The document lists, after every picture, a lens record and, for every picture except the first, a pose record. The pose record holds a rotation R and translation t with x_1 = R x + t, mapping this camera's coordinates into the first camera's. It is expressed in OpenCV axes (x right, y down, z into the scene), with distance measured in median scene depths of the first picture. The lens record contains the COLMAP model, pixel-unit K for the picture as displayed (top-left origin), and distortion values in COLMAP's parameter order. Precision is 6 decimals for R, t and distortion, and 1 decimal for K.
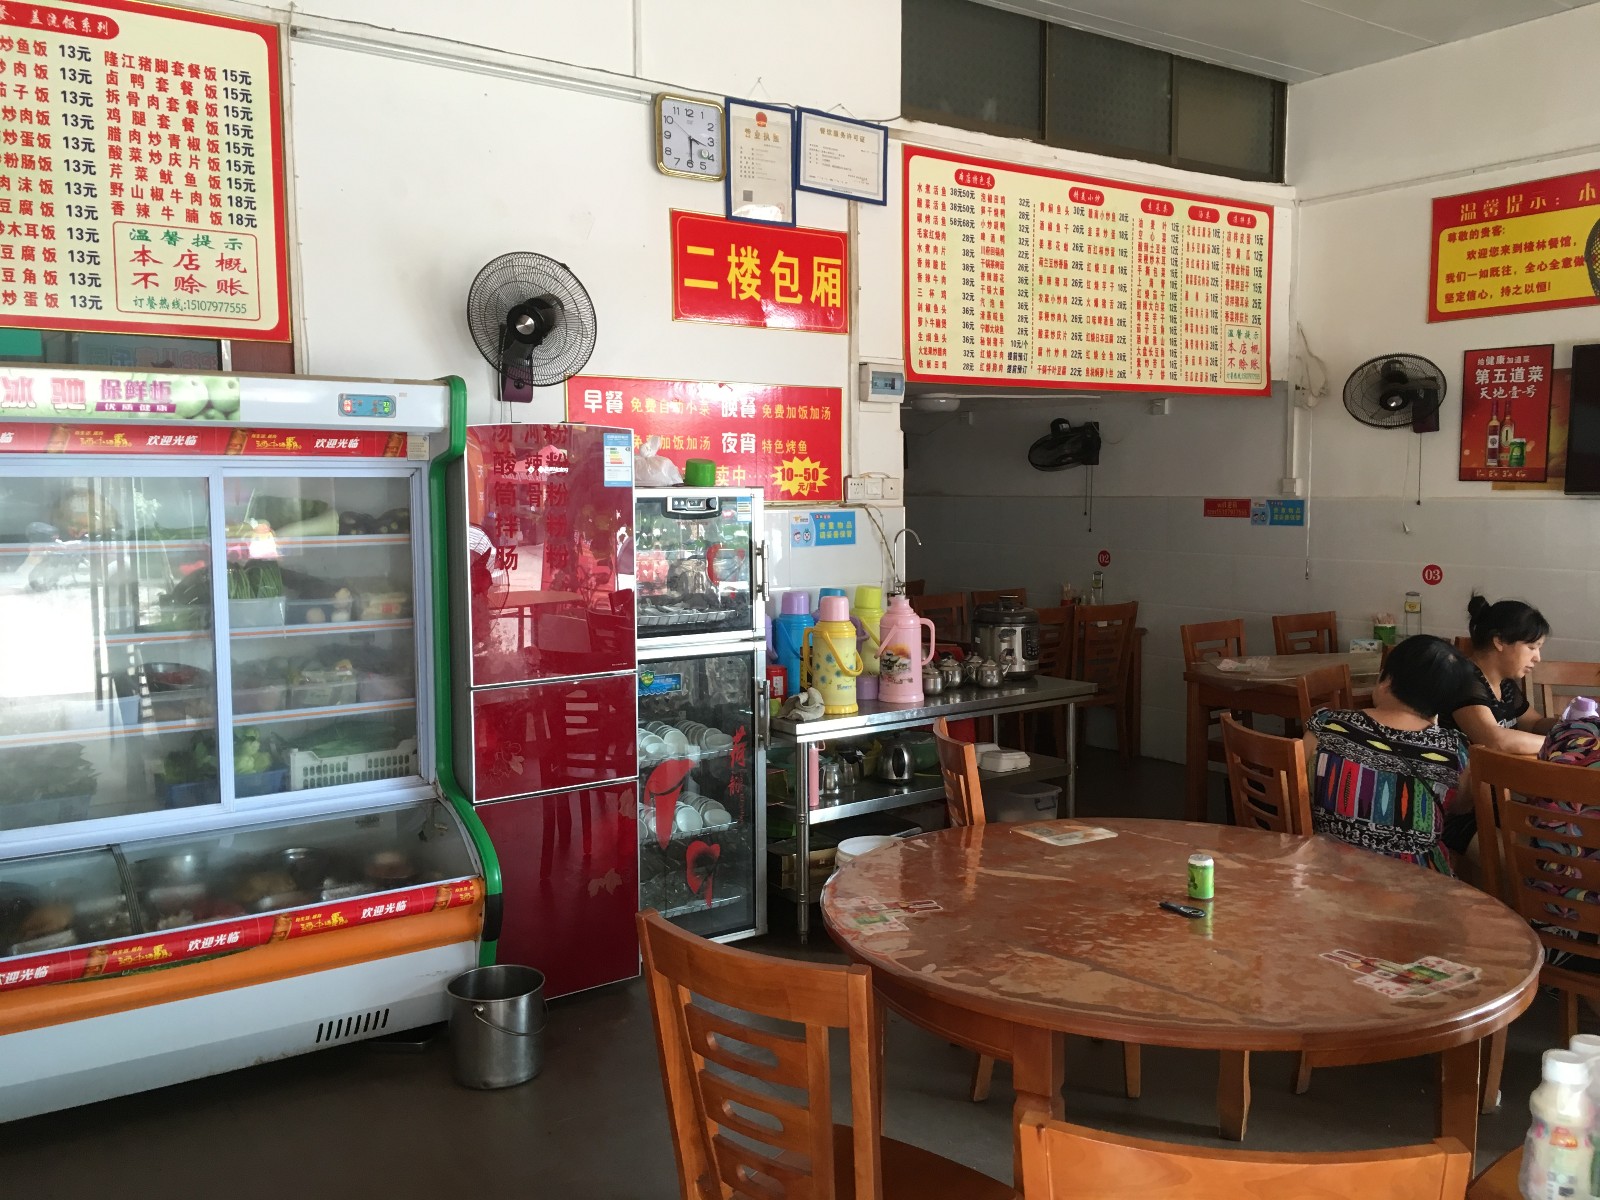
lens RADIAL K [[1346.9, 0, 800.0], [0, 1346.9, 600.0], [0, 0, 1]] dist [0.075723, -0.111785]
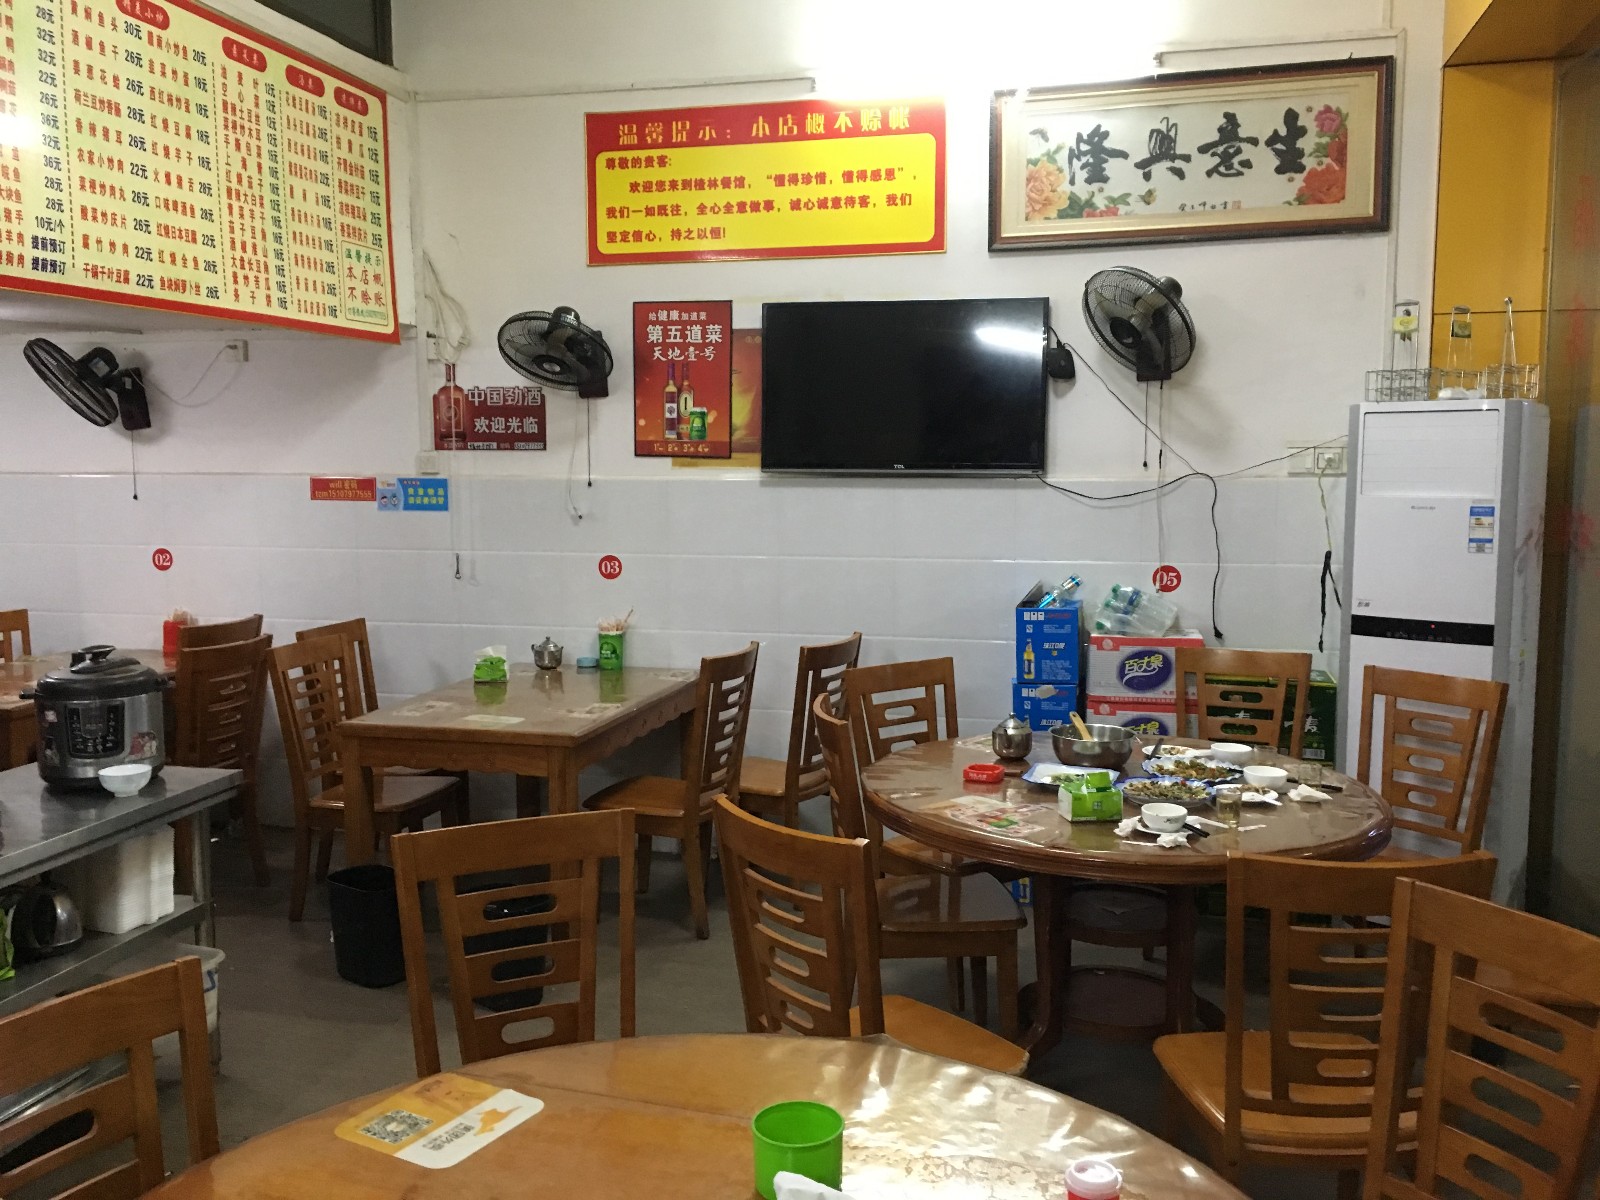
lens RADIAL K [[1346.9, 0, 800.0], [0, 1346.9, 600.0], [0, 0, 1]] dist [0.075723, -0.111785]
pose [[0.745080, -0.065535, 0.663747, -0.005103], [0.053290, 0.997829, 0.038701, -0.024800], [-0.664842, 0.006536, 0.746955, 0.302823]]
